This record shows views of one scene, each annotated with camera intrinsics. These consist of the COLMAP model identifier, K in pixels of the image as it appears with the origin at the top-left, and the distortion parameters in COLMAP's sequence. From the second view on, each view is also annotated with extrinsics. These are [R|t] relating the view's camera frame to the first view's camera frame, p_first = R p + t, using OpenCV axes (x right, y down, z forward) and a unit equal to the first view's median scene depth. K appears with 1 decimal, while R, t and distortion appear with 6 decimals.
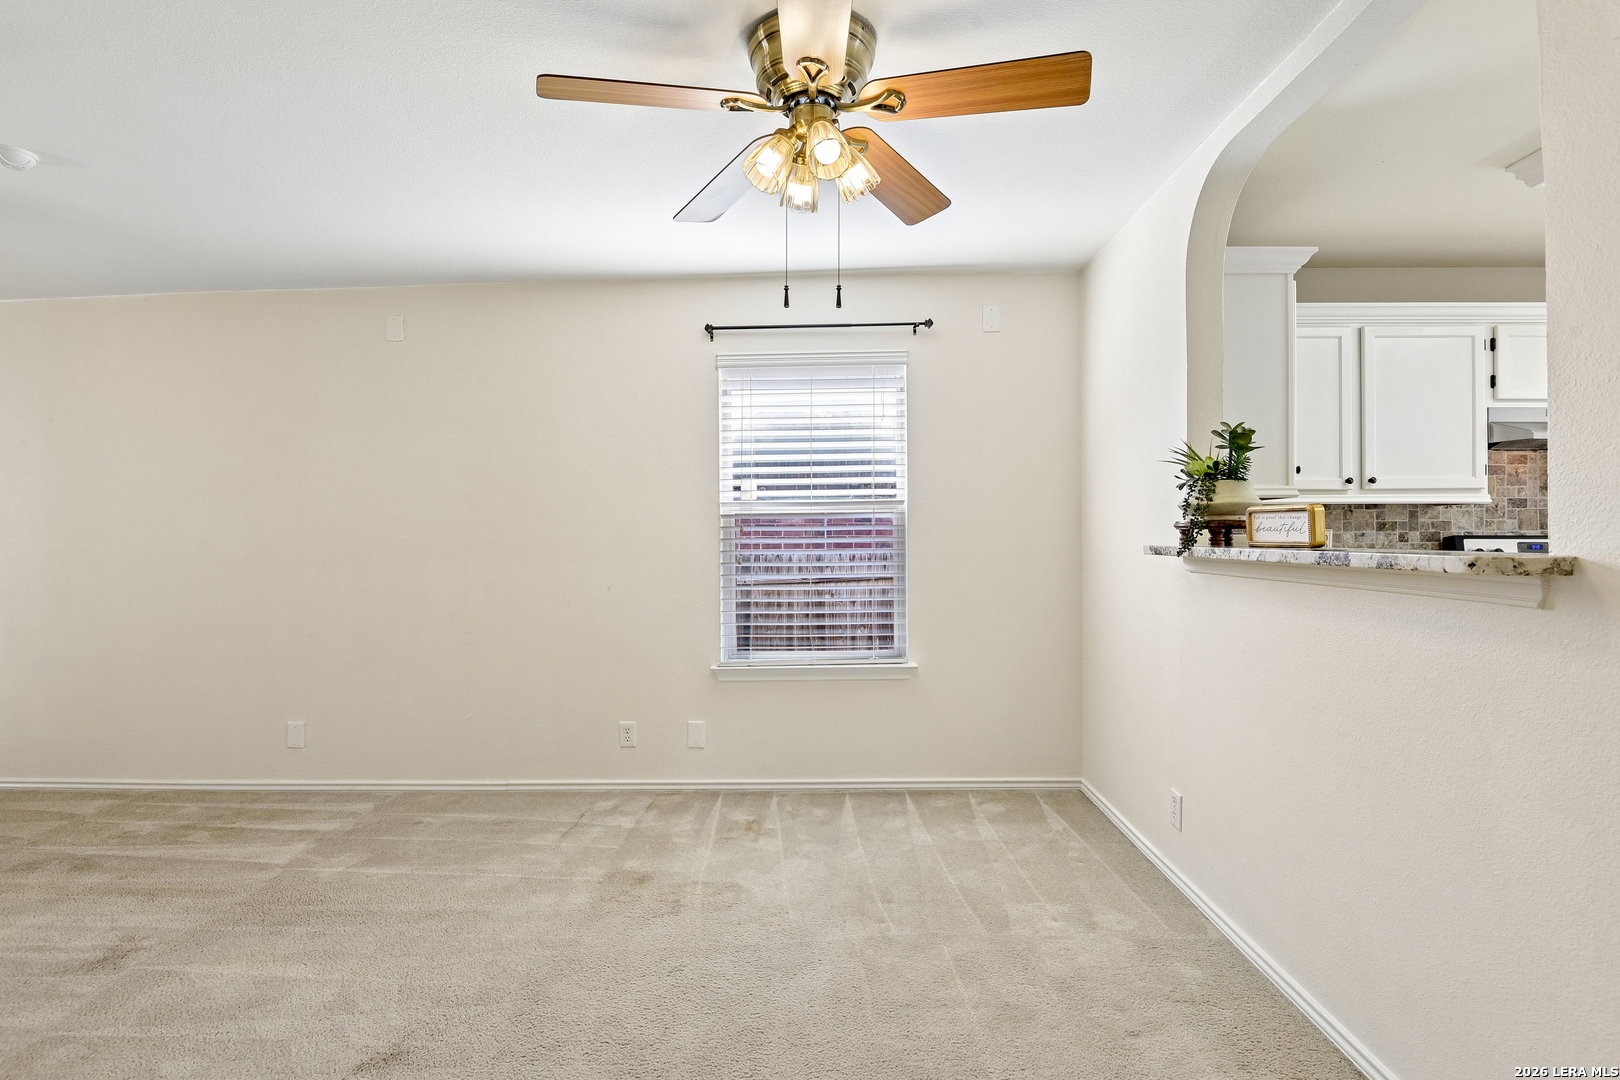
lens RADIAL K [[761.7, 0, 806.8], [0, 761.7, 537.7], [0, 0, 1]] dist [-0.010244, -0.006426]
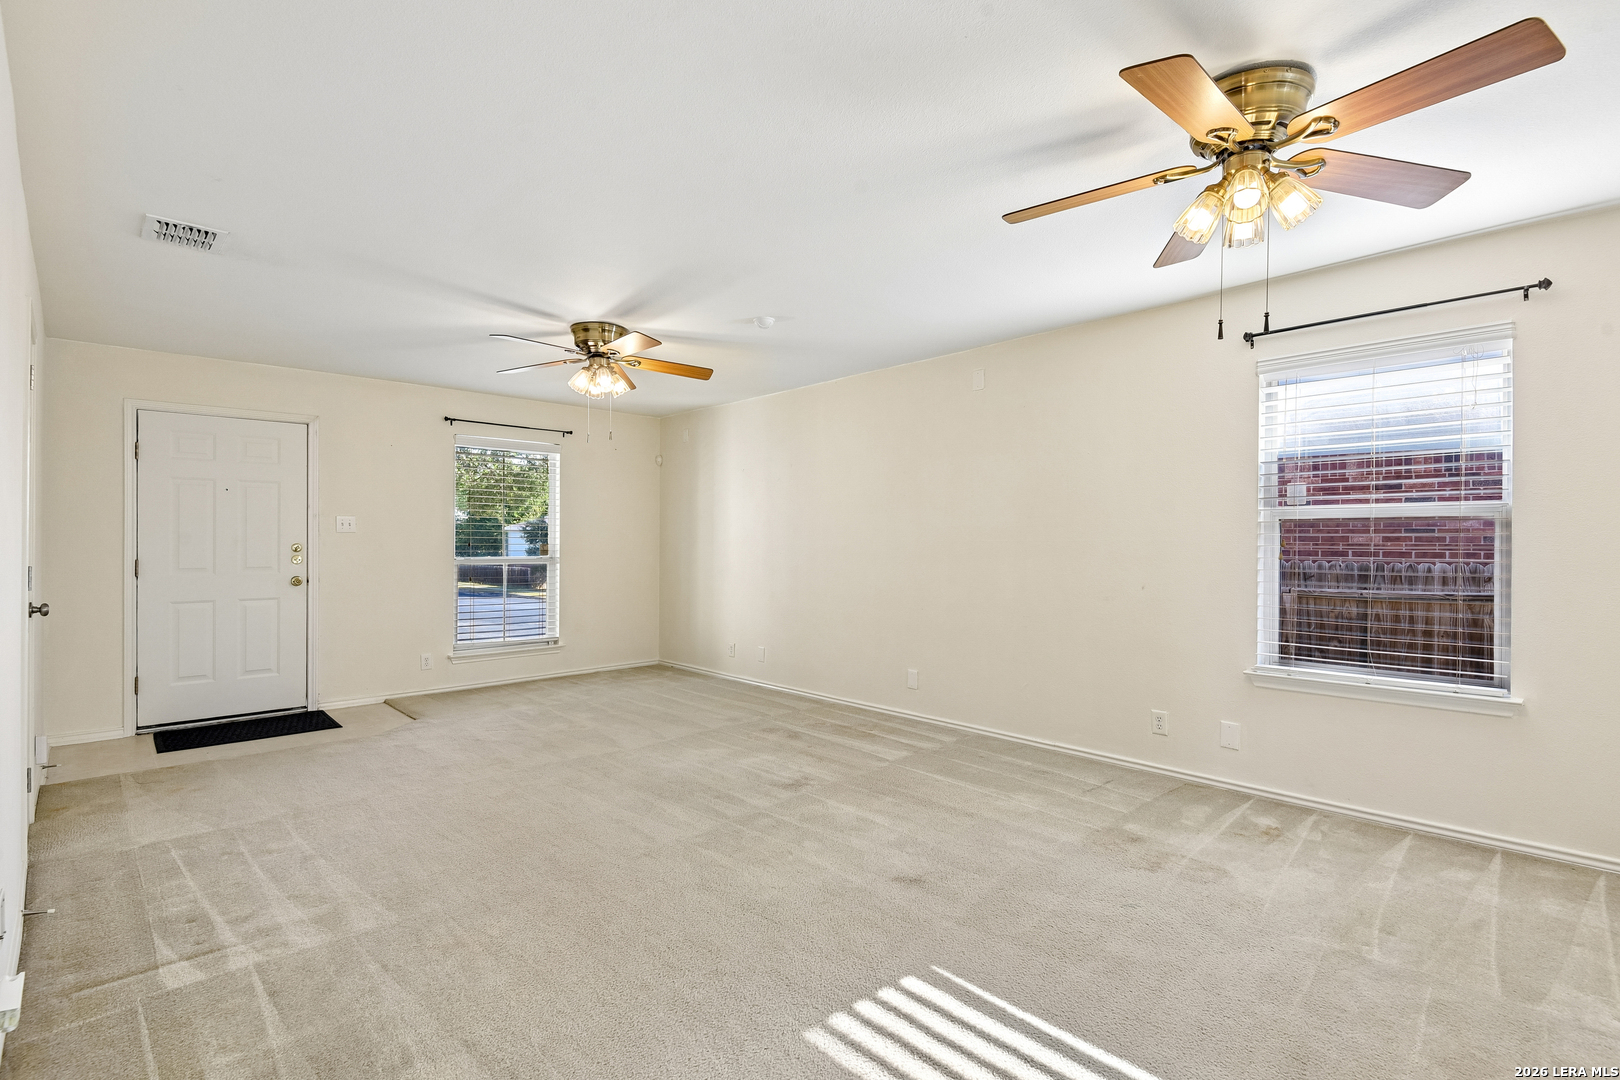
lens RADIAL K [[761.7, 0, 844.1], [0, 761.7, 529.6], [0, 0, 1]] dist [-0.010244, -0.006426]
pose [[0.726357, 0.003736, -0.687308, 0.244960], [-0.013190, 0.999877, -0.008504, -0.002596], [0.687191, 0.015242, 0.726317, -0.138511]]
